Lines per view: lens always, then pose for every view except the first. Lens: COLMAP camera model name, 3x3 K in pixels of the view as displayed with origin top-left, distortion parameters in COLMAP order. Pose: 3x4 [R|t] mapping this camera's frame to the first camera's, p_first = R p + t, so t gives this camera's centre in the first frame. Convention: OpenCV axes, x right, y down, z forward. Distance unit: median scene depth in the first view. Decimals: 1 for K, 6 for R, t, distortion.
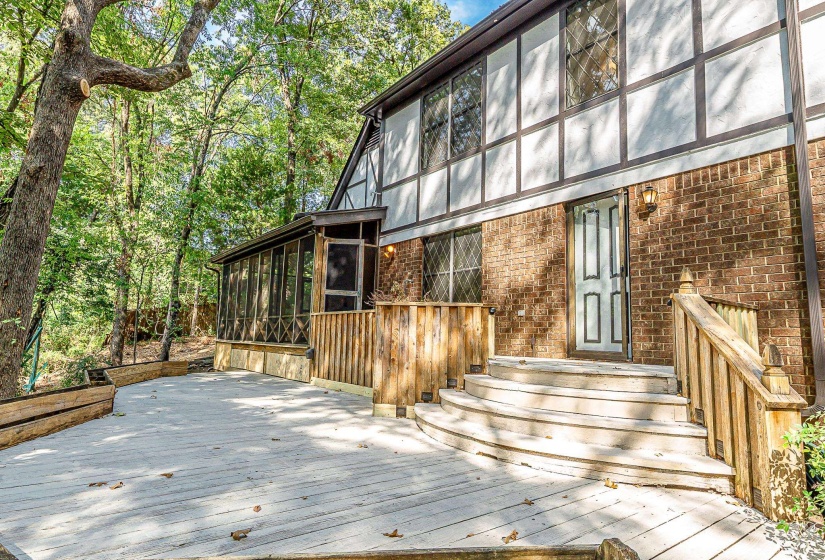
lens RADIAL K [[462.1, 0, 411.9], [0, 462.1, 279.3], [0, 0, 1]] dist [0.015934, 0.001589]
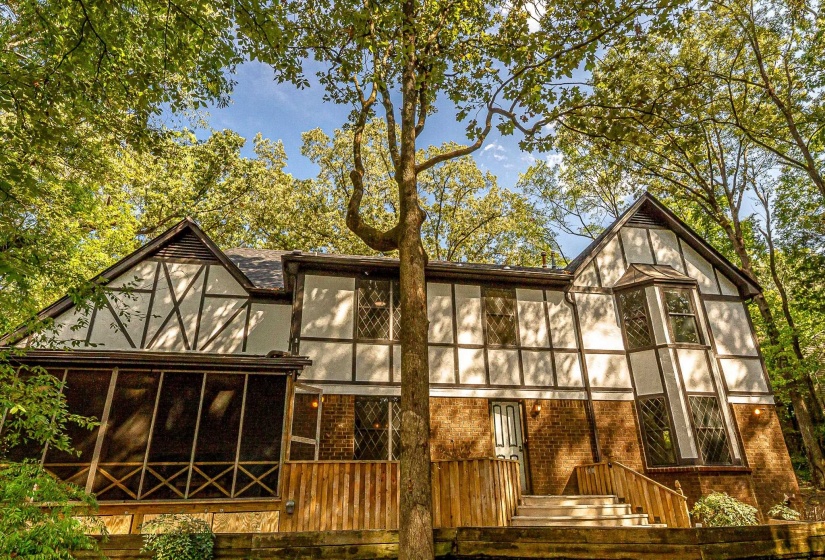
lens RADIAL K [[502.3, 0, 411.5], [0, 502.3, 279.2], [0, 0, 1]] dist [0.006488, 0.003689]
pose [[0.460419, 0.326817, 0.825351, -1.387203], [-0.086751, 0.941877, -0.324564, 0.044875], [-0.883453, 0.077835, 0.462010, 0.342795]]
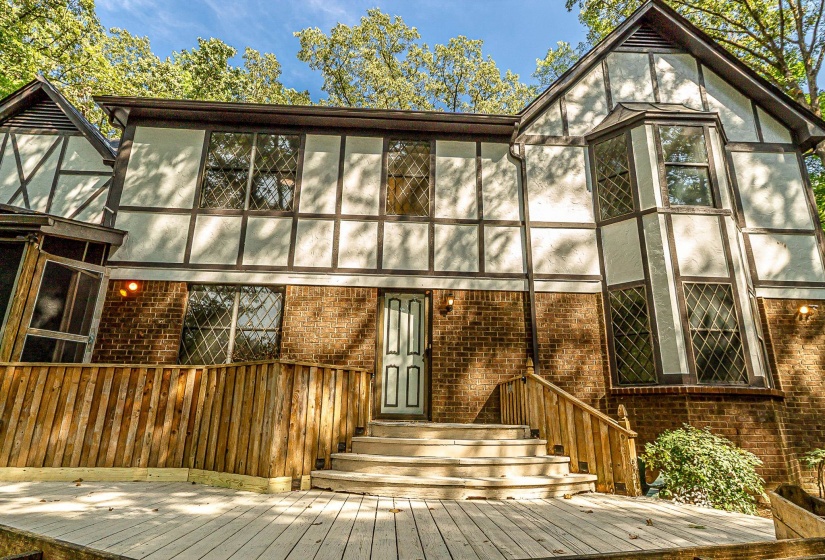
lens RADIAL K [[462.1, 0, 410.3], [0, 462.1, 283.0], [0, 0, 1]] dist [0.015934, 0.001589]
pose [[0.581893, 0.212799, 0.784931, -0.540434], [-0.104695, 0.976730, -0.187184, 0.037092], [-0.806499, 0.026743, 0.590631, 0.208883]]
